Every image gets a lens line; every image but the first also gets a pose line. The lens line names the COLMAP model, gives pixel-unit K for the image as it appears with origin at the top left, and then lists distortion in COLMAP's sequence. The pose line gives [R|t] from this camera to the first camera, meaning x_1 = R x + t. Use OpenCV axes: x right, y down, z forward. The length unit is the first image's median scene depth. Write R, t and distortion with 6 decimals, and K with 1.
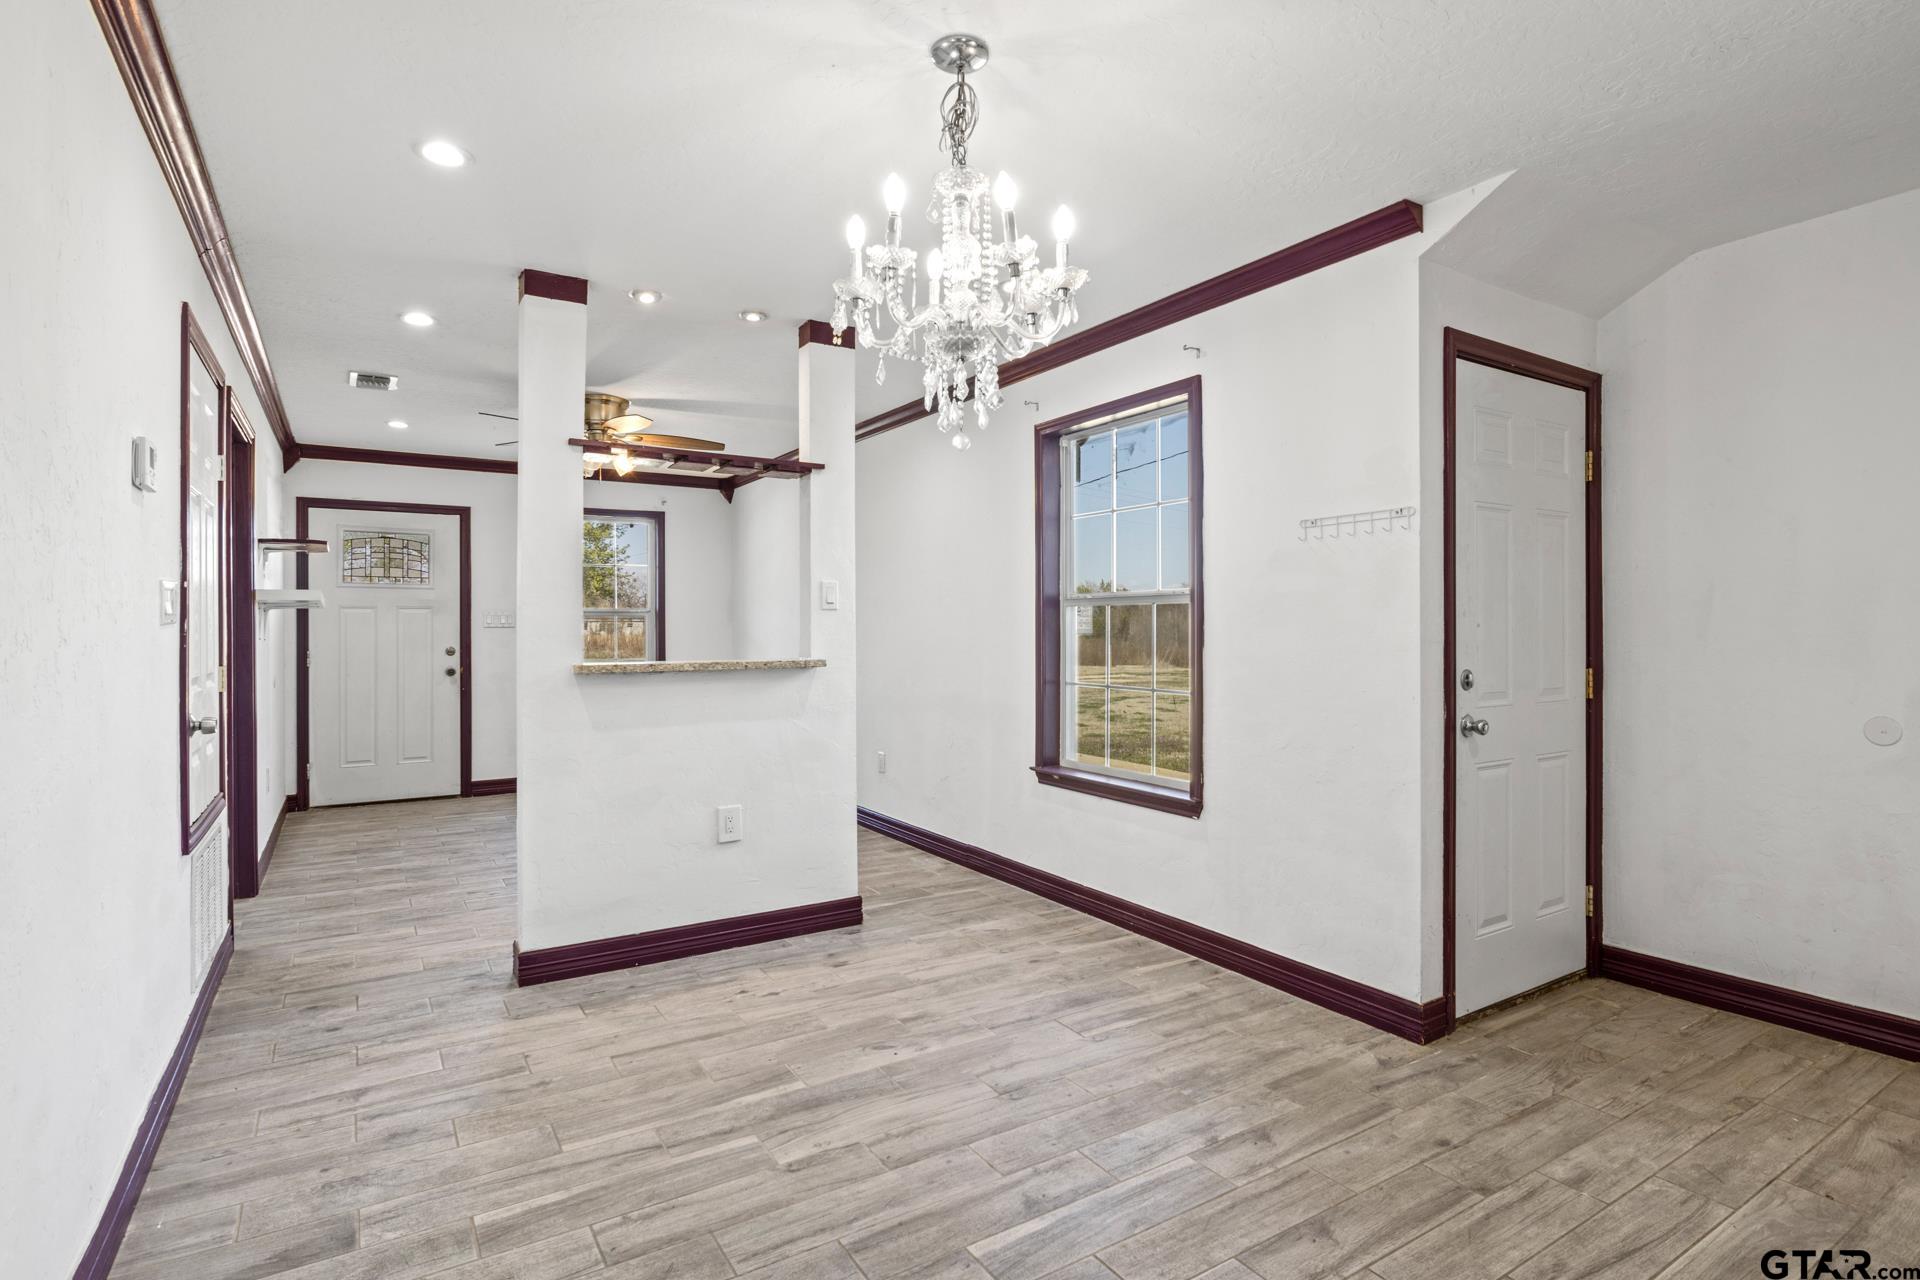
lens RADIAL K [[970.8, 0, 960.0], [0, 970.8, 640.0], [0, 0, 1]] dist [-0.011850, -0.000221]
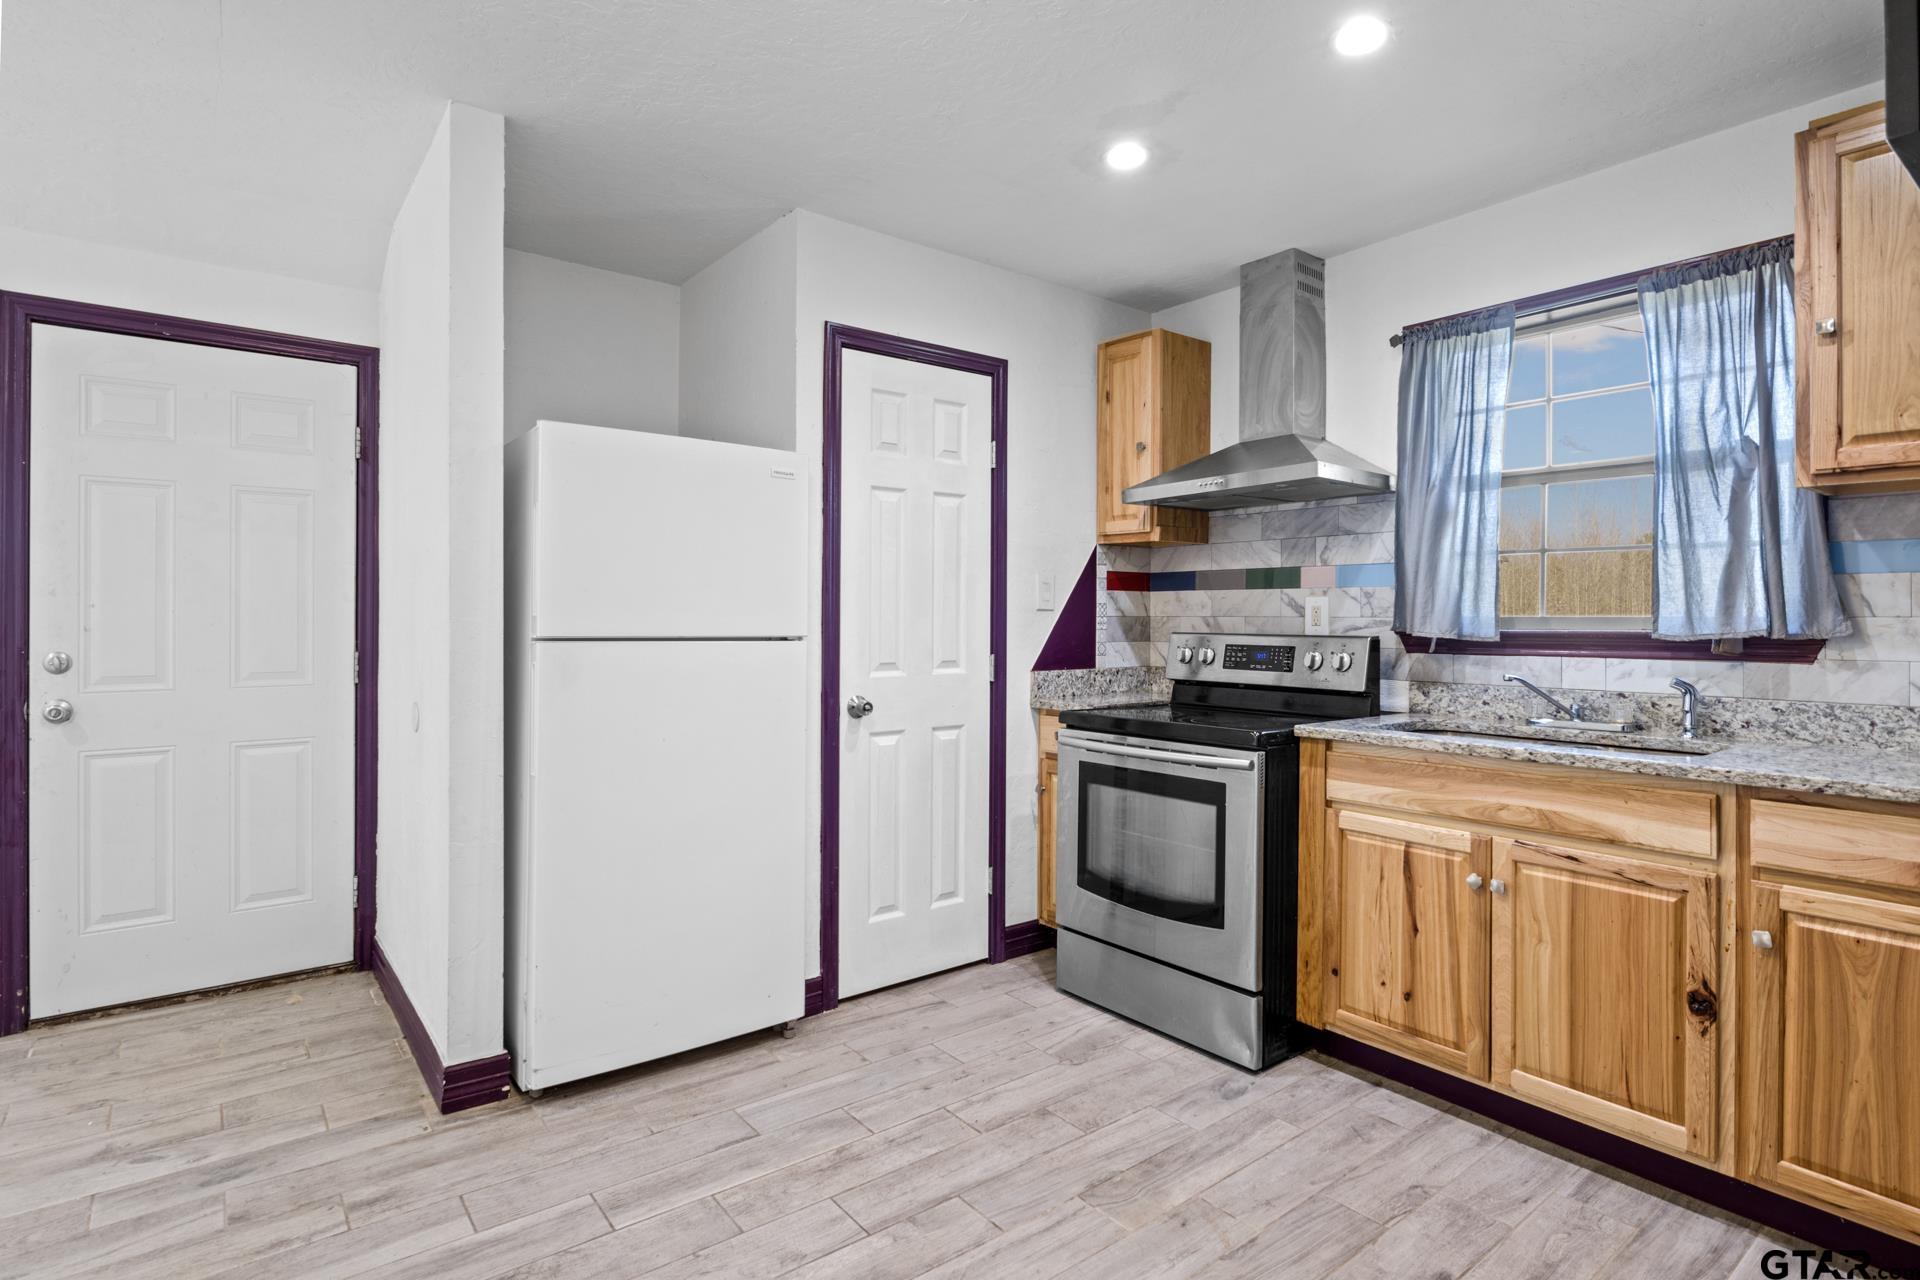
lens RADIAL K [[966.5, 0, 961.2], [0, 966.5, 617.9], [0, 0, 1]] dist [-0.011581, -0.000161]
pose [[0.994438, 0.008250, 0.104997, 1.359735], [-0.006892, 0.999888, -0.013294, 0.007876], [-0.105095, 0.012496, 0.994384, -0.024347]]
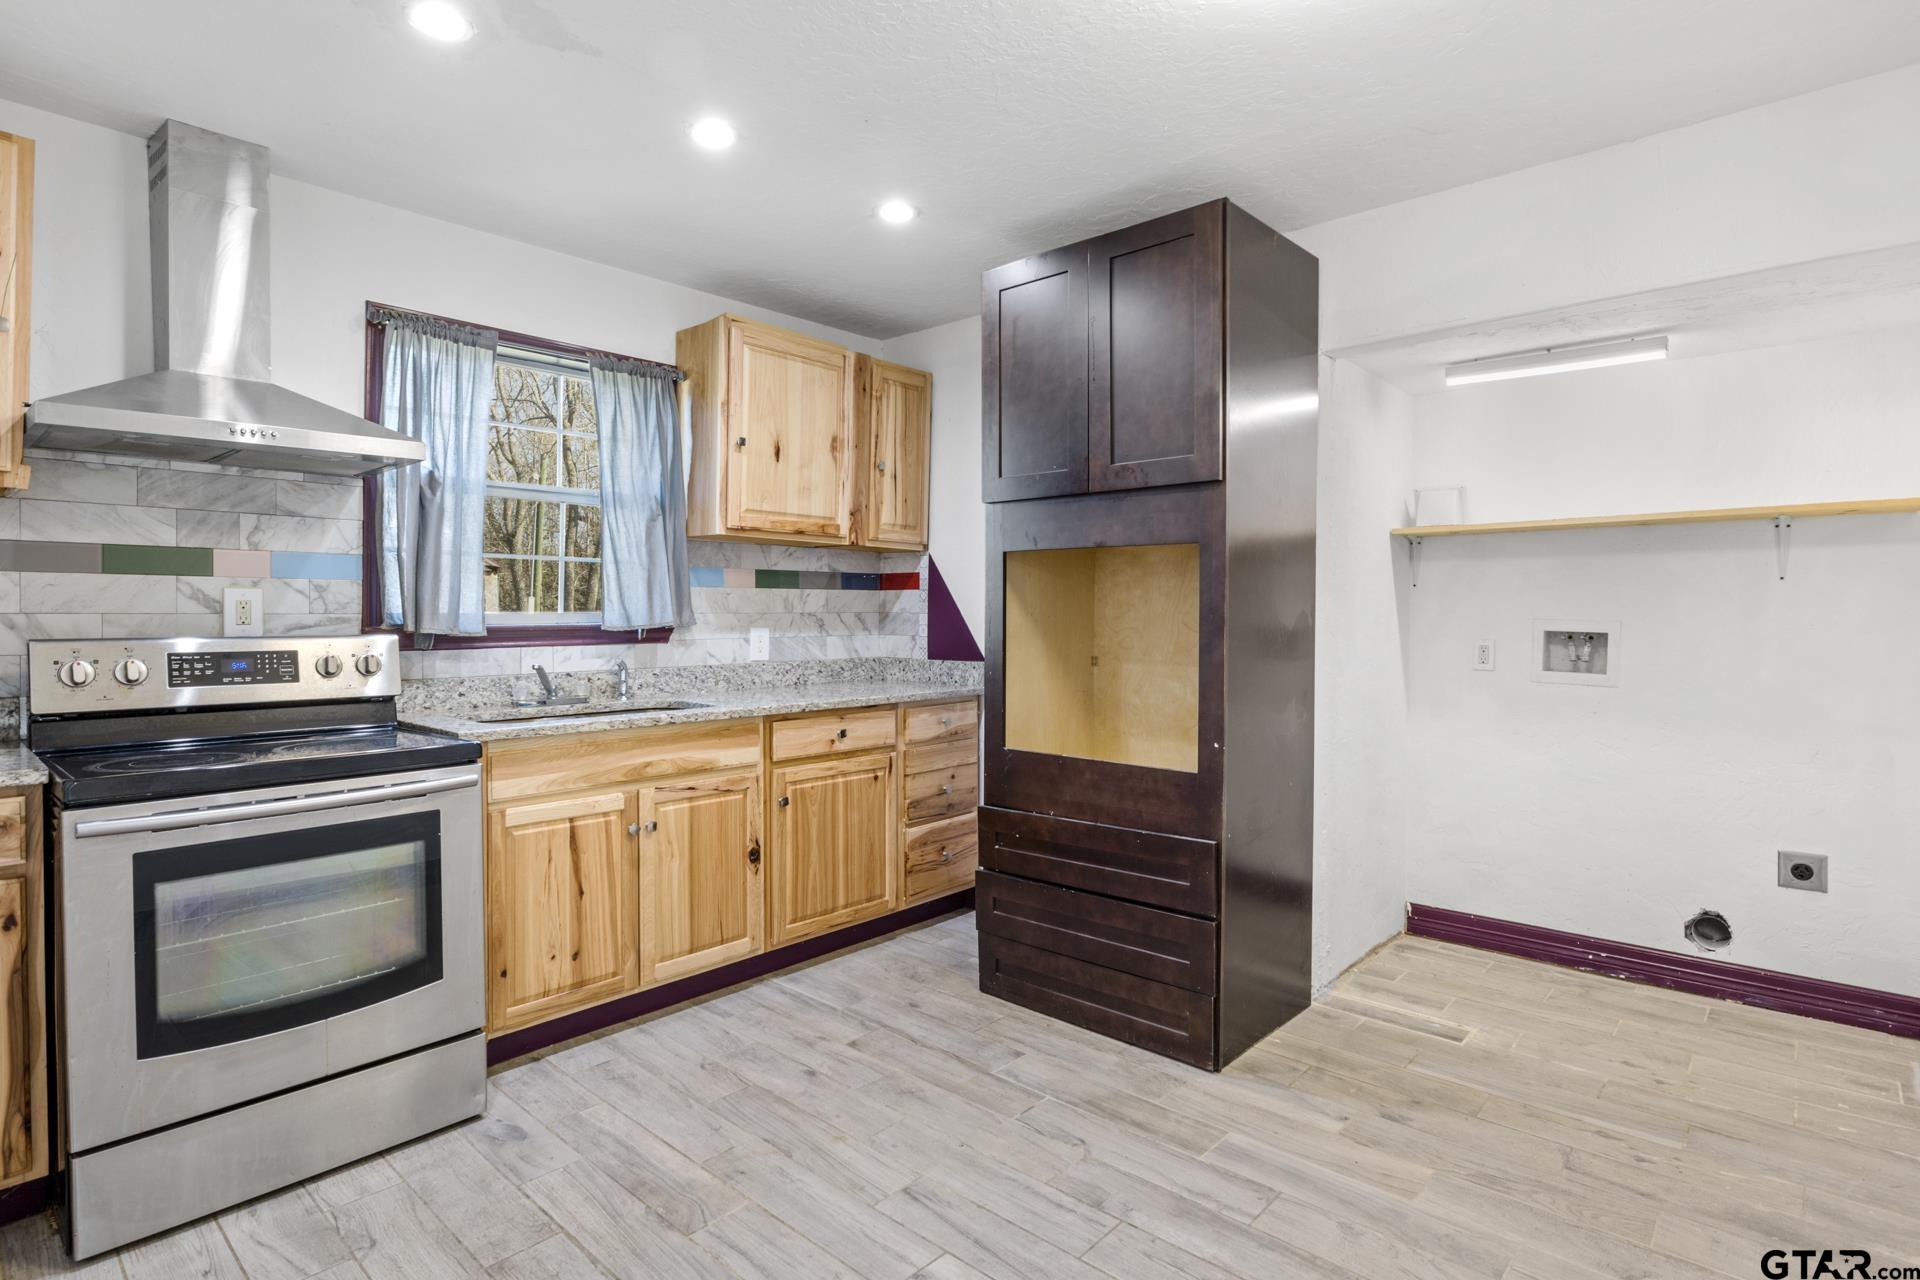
lens RADIAL K [[966.5, 0, 961.2], [0, 966.5, 617.9], [0, 0, 1]] dist [-0.011581, -0.000161]
pose [[-0.277700, -0.001958, 0.960666, 0.837429], [0.010196, 0.999936, 0.004985, -0.004807], [-0.960614, 0.011179, -0.277662, 0.668543]]
